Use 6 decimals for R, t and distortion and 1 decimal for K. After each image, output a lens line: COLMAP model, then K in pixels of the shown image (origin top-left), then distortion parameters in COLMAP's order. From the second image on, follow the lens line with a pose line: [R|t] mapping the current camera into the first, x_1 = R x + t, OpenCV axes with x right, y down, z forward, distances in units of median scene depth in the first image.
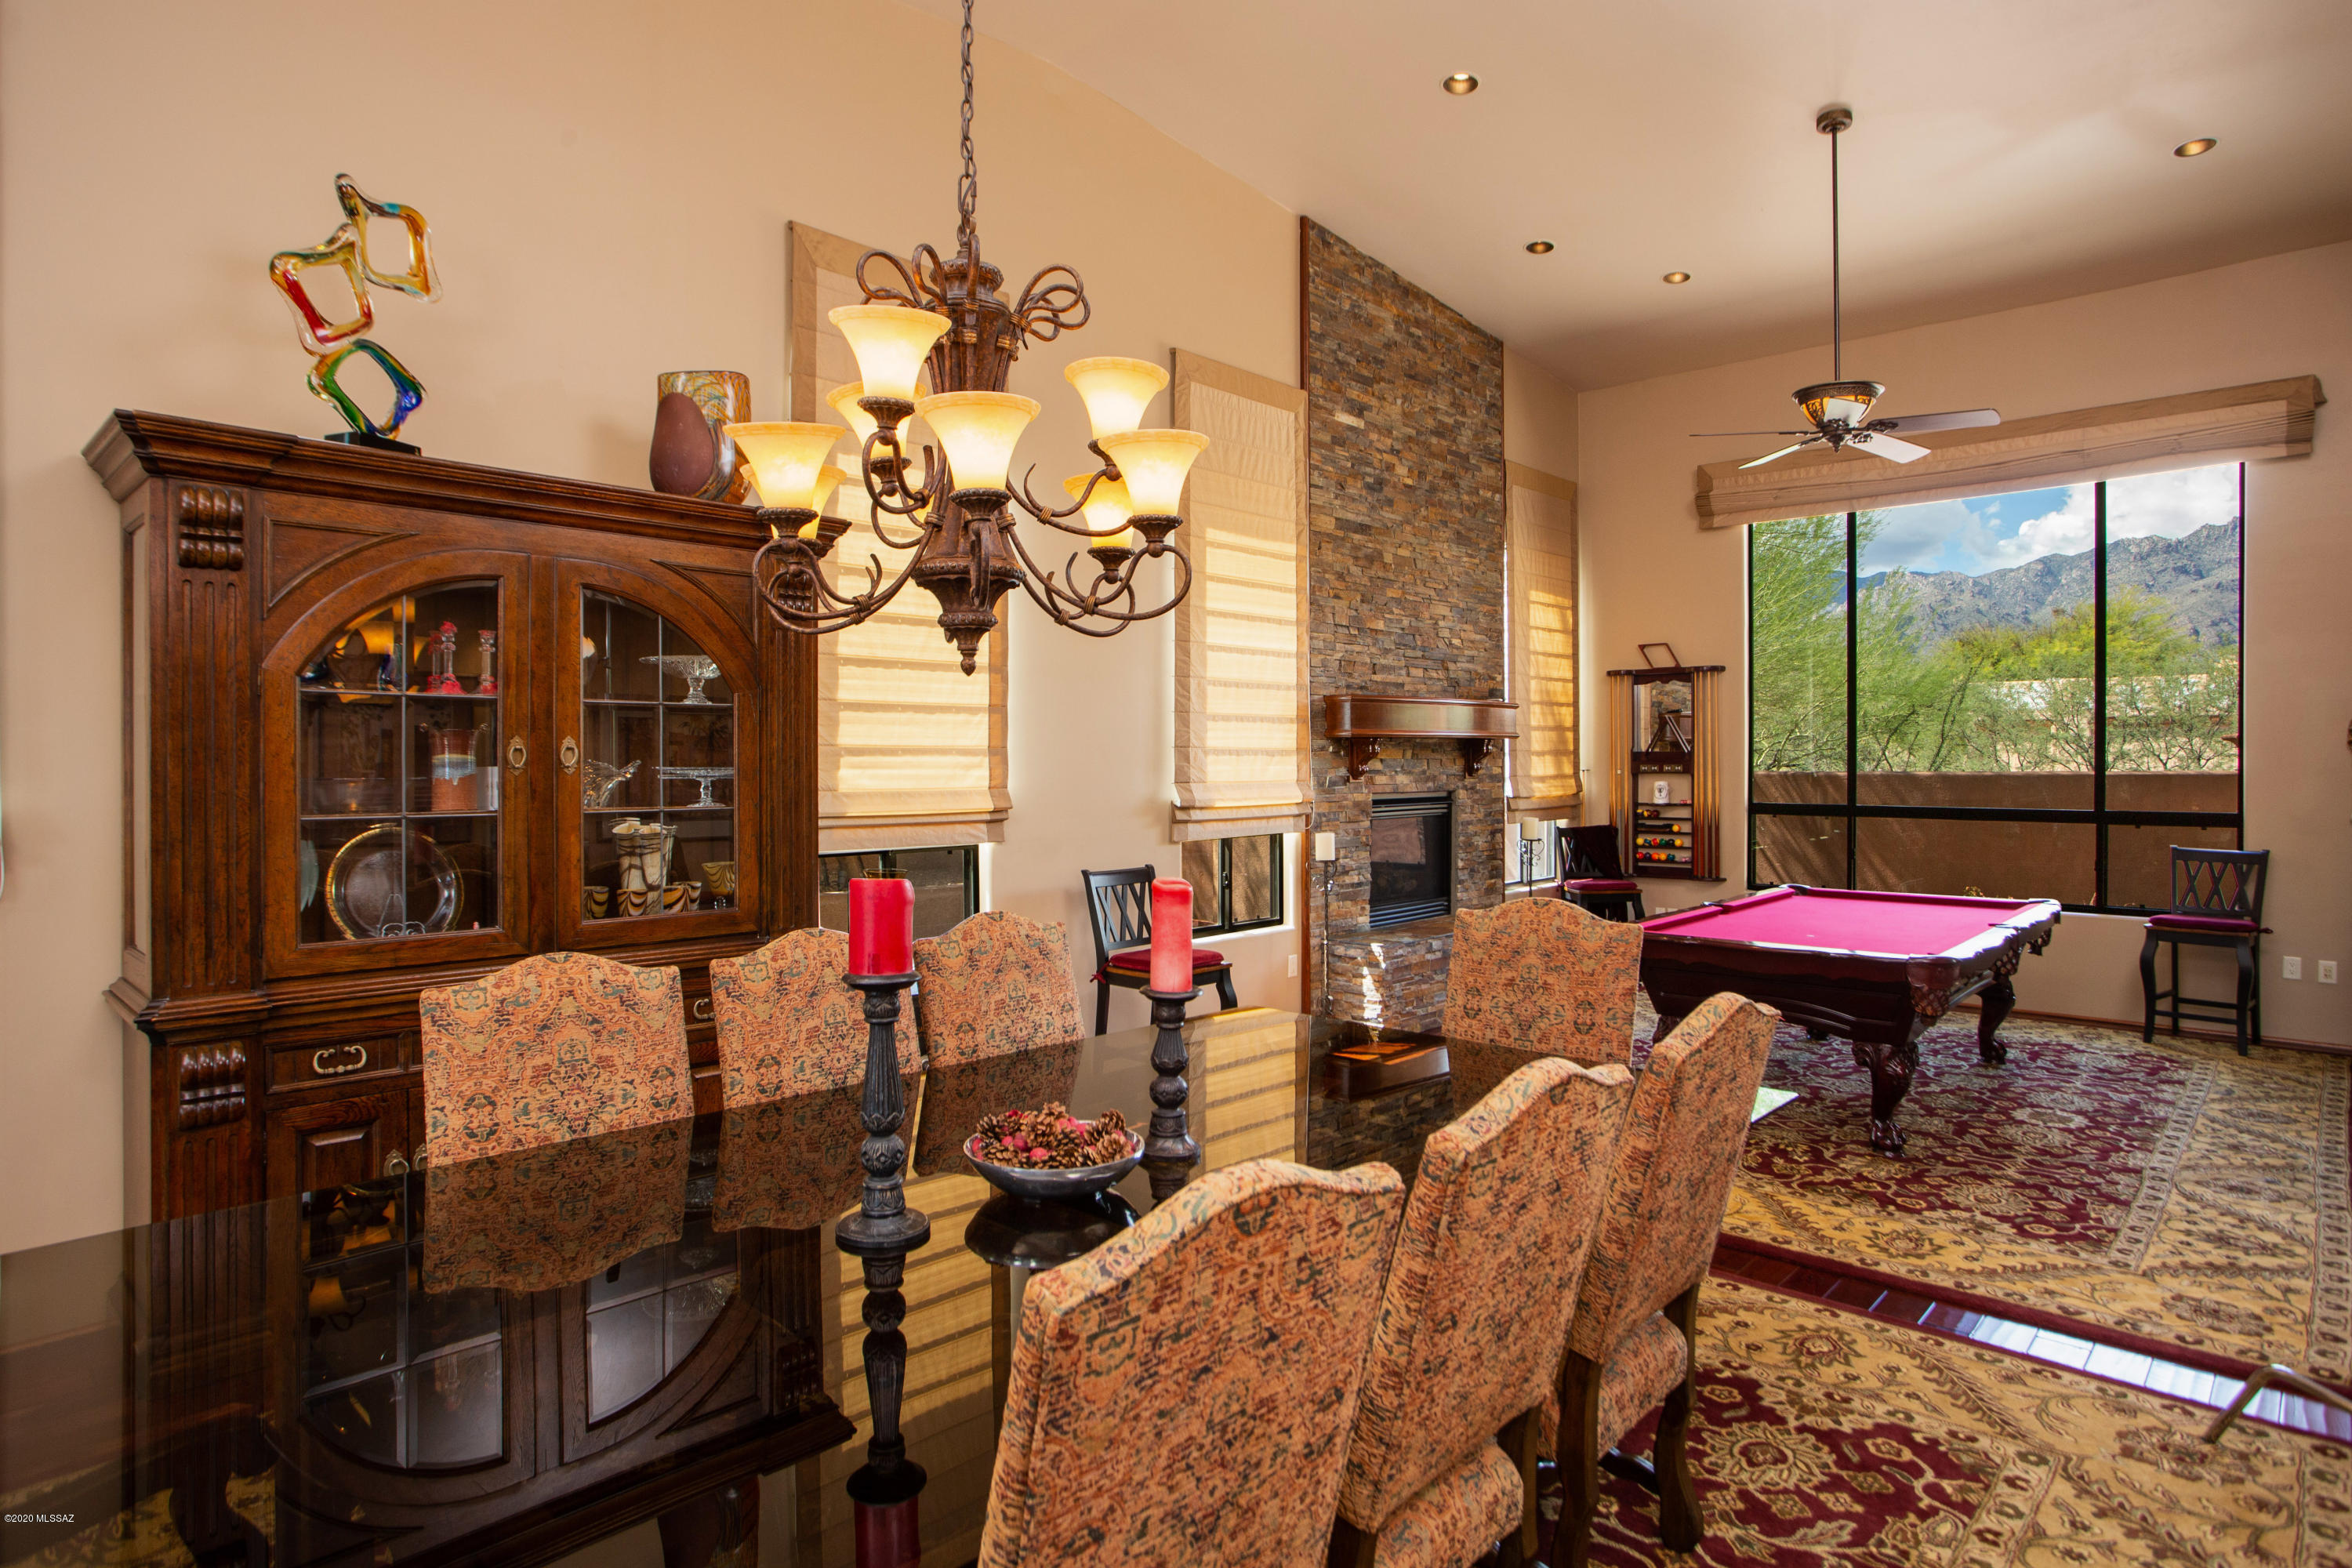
lens RADIAL K [[1301.2, 0, 1177.1], [0, 1301.2, 769.6], [0, 0, 1]] dist [-0.065028, 0.047562]
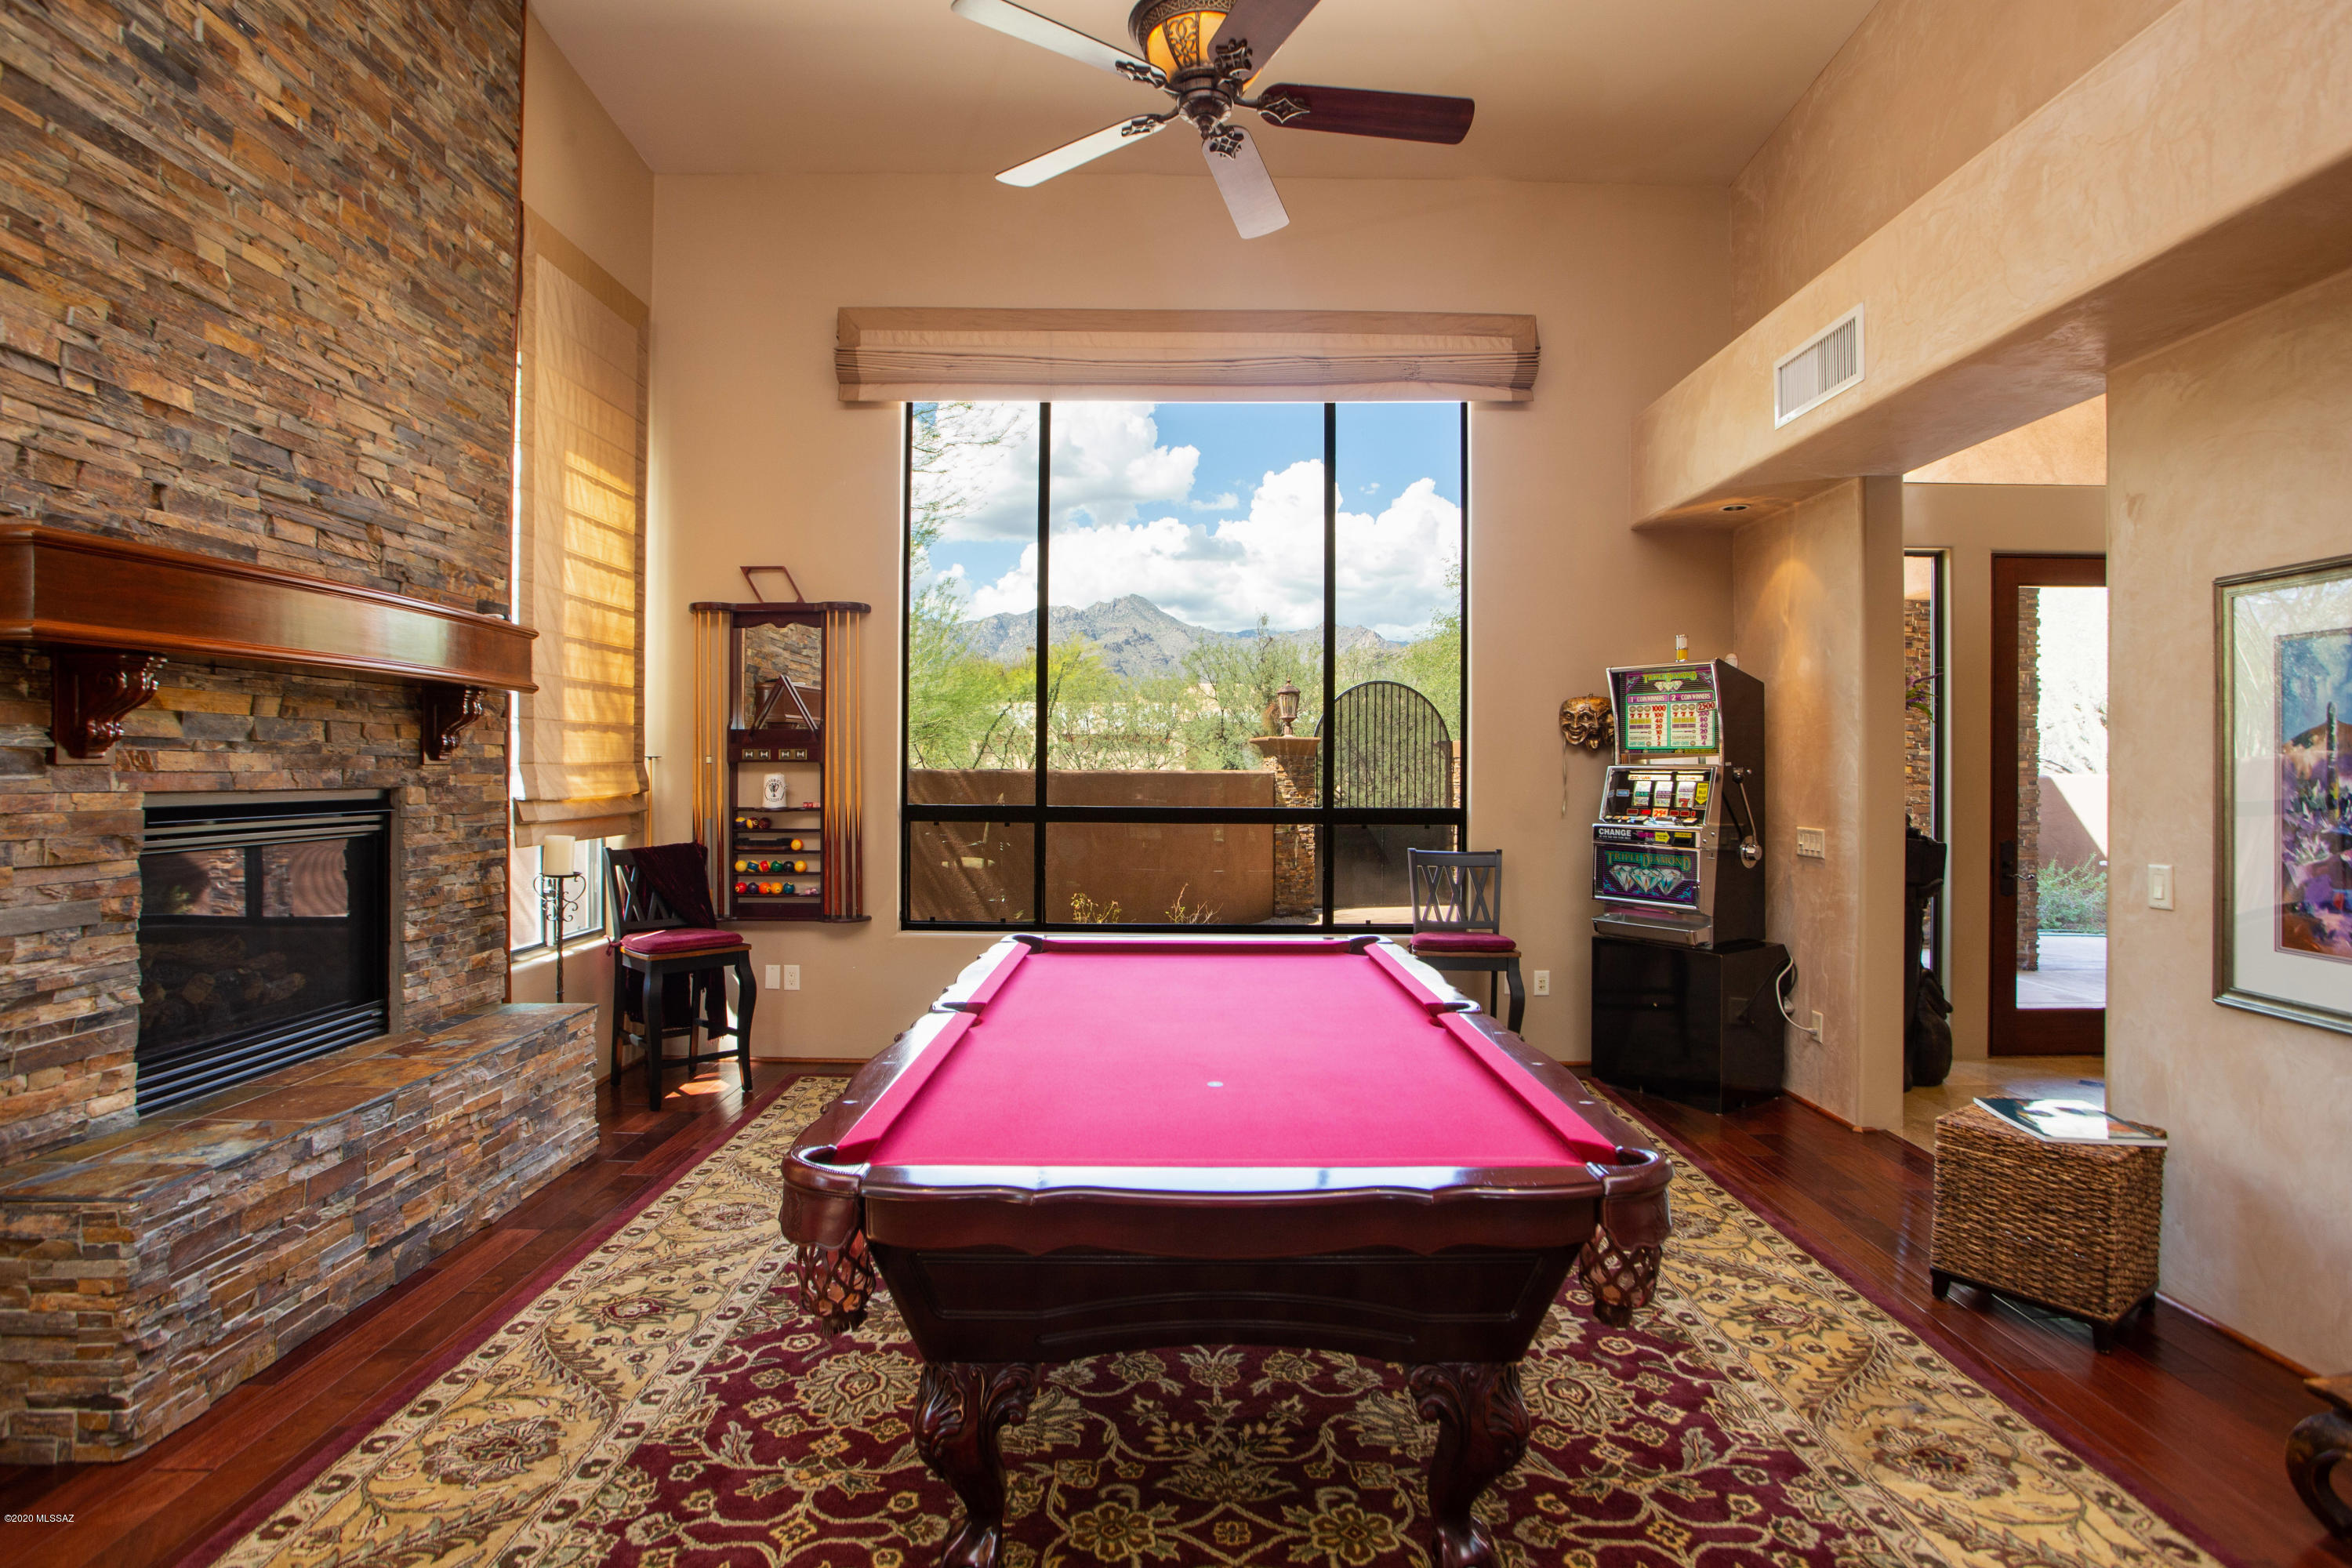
lens RADIAL K [[1149.5, 0, 1179.9], [0, 1149.5, 773.5], [0, 0, 1]] dist [-0.064504, 0.027602]
pose [[0.722676, 0.005962, 0.691161, 0.126237], [-0.003422, 0.999981, -0.005048, 0.011154], [-0.691178, 0.001283, 0.722683, 0.451416]]
